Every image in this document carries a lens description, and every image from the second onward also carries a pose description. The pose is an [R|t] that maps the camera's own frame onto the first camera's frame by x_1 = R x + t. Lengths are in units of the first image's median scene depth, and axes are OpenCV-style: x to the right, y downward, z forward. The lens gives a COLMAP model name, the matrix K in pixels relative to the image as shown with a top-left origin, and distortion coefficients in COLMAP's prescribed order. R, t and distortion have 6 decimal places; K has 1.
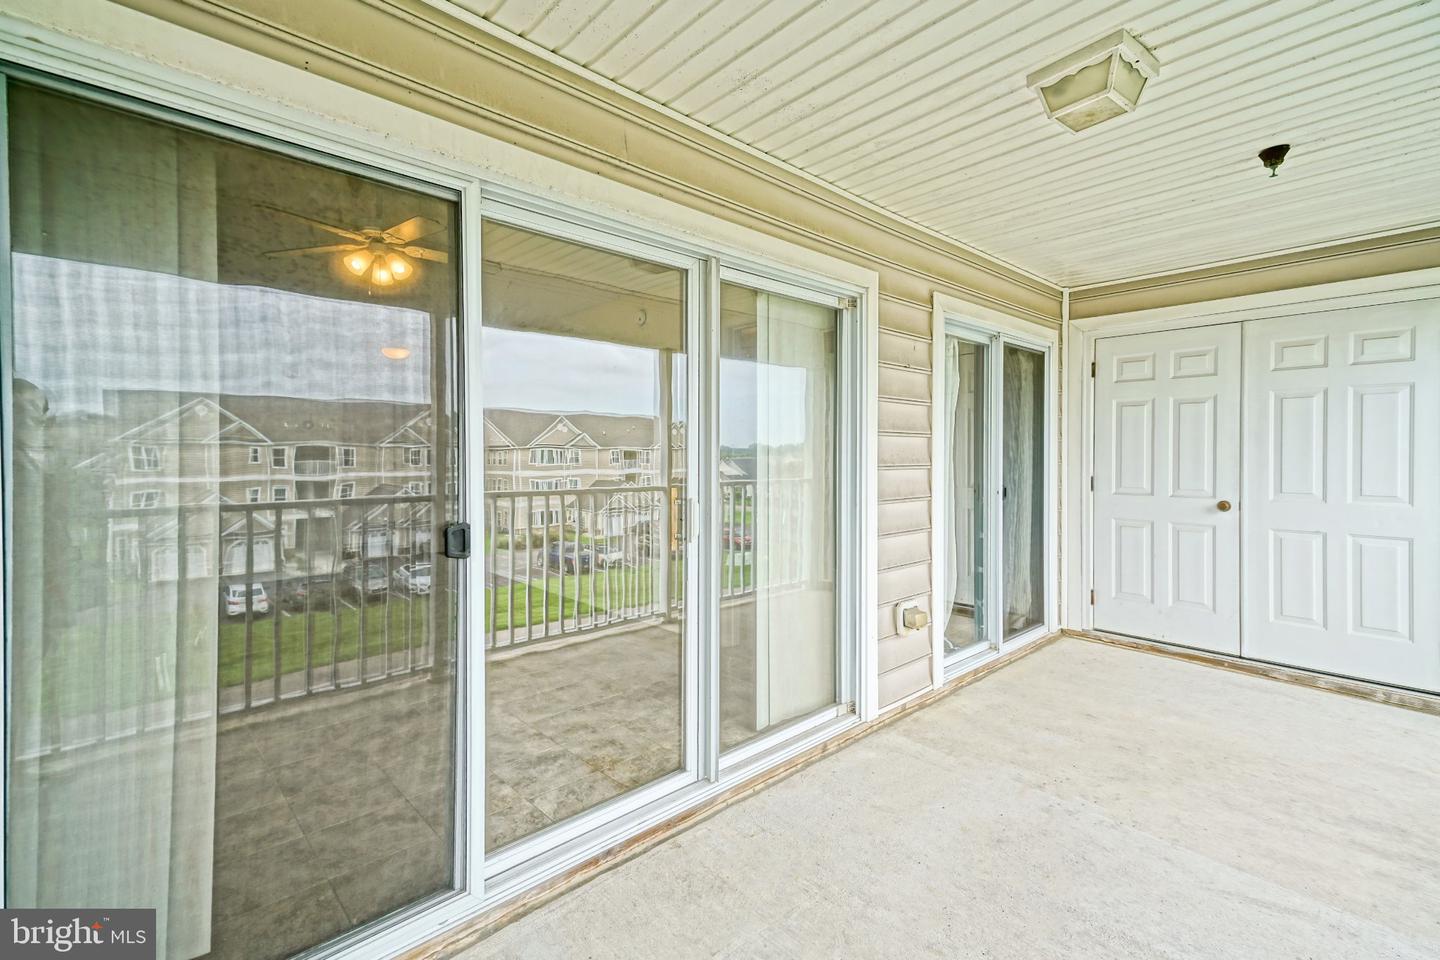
lens RADIAL K [[645.1, 0, 709.9], [0, 645.1, 449.4], [0, 0, 1]] dist [0.044453, -0.005907]
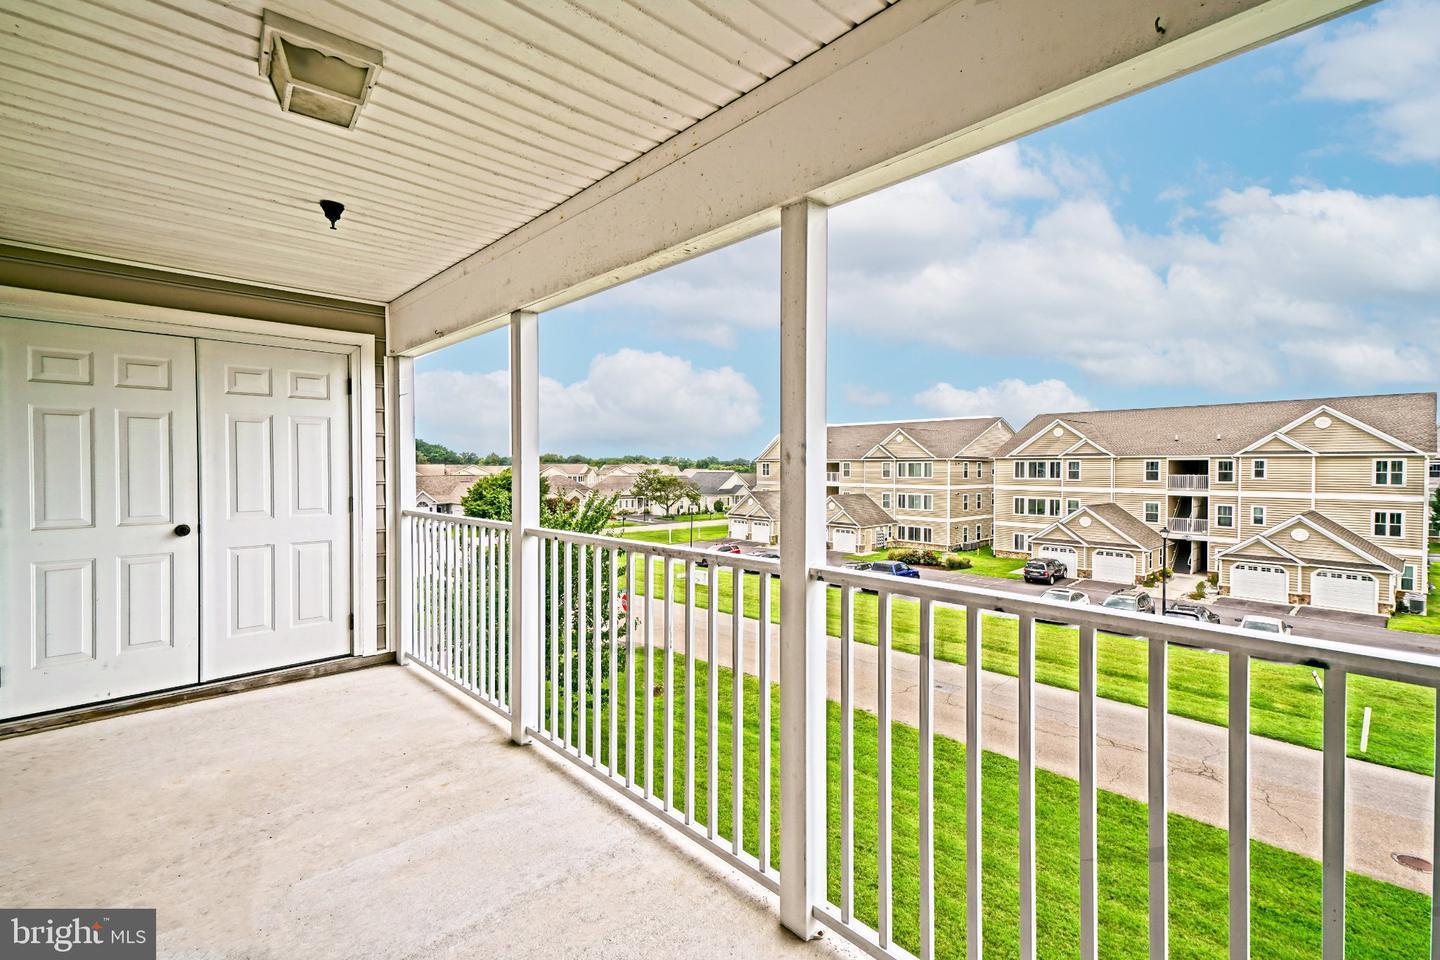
lens RADIAL K [[646.4, 0, 716.6], [0, 646.4, 454.9], [0, 0, 1]] dist [0.050701, -0.006316]
pose [[-0.003222, 0.021453, 0.999765, -0.181321], [-0.002038, 0.999768, -0.021460, -0.003069], [-0.999993, -0.002107, -0.003177, 0.245687]]
